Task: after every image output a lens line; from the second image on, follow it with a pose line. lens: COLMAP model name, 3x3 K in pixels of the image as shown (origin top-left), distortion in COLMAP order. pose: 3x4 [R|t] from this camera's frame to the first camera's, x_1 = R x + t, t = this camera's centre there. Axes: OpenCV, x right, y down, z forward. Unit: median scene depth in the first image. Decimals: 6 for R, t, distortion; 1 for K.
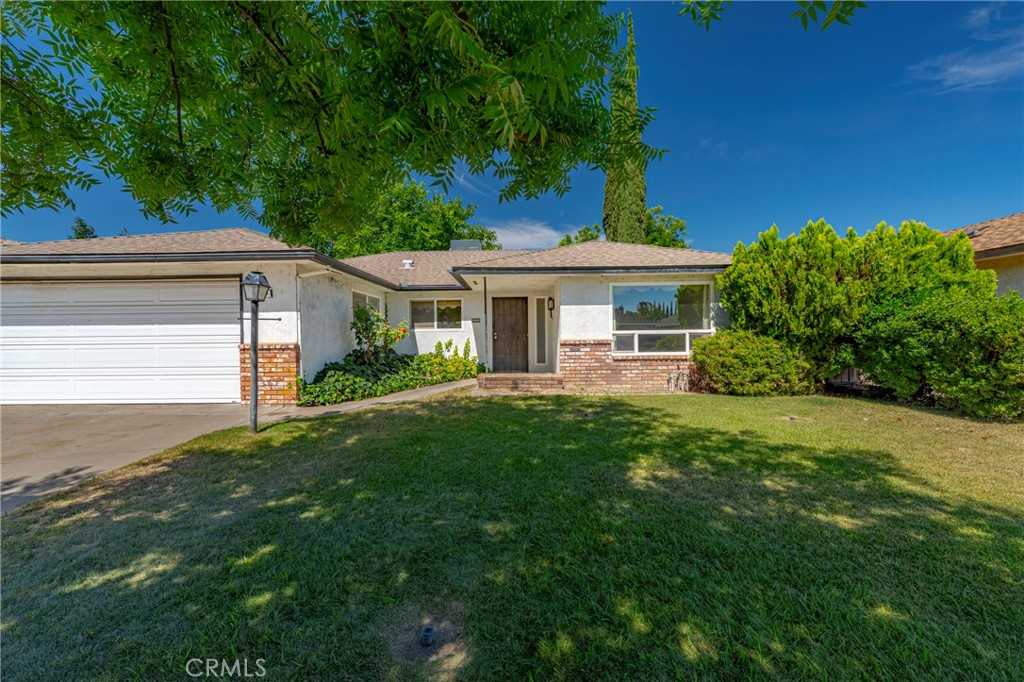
lens RADIAL K [[404.7, 0, 512.0], [0, 404.7, 341.0], [0, 0, 1]] dist [-0.001203, 0.000109]
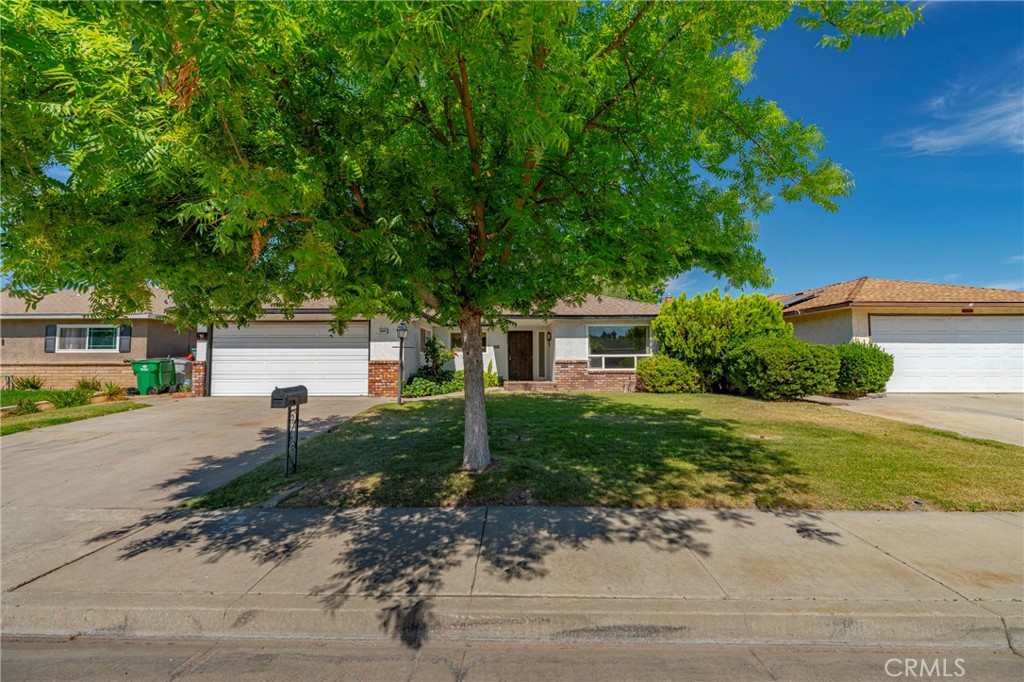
lens RADIAL K [[404.7, 0, 512.0], [0, 404.7, 341.0], [0, 0, 1]] dist [-0.001203, 0.000109]
pose [[0.999872, 0.008088, 0.013813, -0.078953], [-0.007270, 0.998274, -0.058284, 0.017238], [-0.014261, 0.058176, 0.998204, -0.635275]]
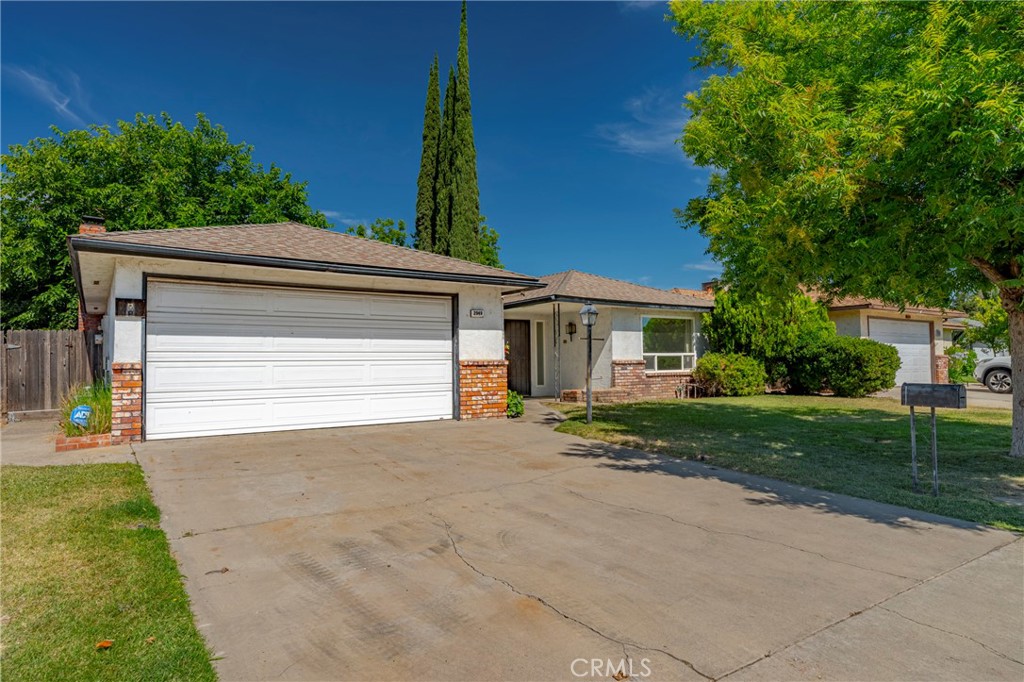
lens RADIAL K [[588.0, 0, 512.0], [0, 588.0, 341.0], [0, 0, 1]] dist [-0.026784, -0.000325]
pose [[0.817594, 0.023141, 0.575330, -1.247995], [0.009243, 0.998536, -0.053300, 0.033745], [-0.575721, 0.048895, 0.816183, -0.271193]]
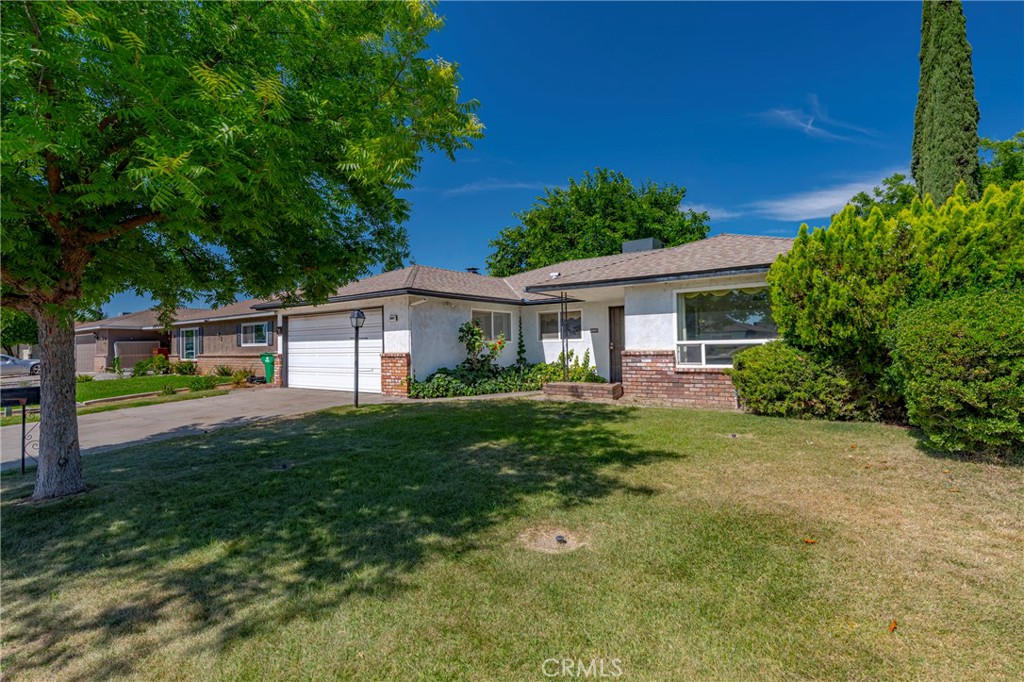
lens RADIAL K [[500.6, 0, 512.0], [0, 500.6, 341.0], [0, 0, 1]] dist [0.002481, 0.000194]
pose [[0.810317, -0.009113, -0.585921, 0.686315], [-0.000813, 0.999861, -0.016674, -0.006115], [0.585991, 0.013988, 0.810197, -0.175279]]
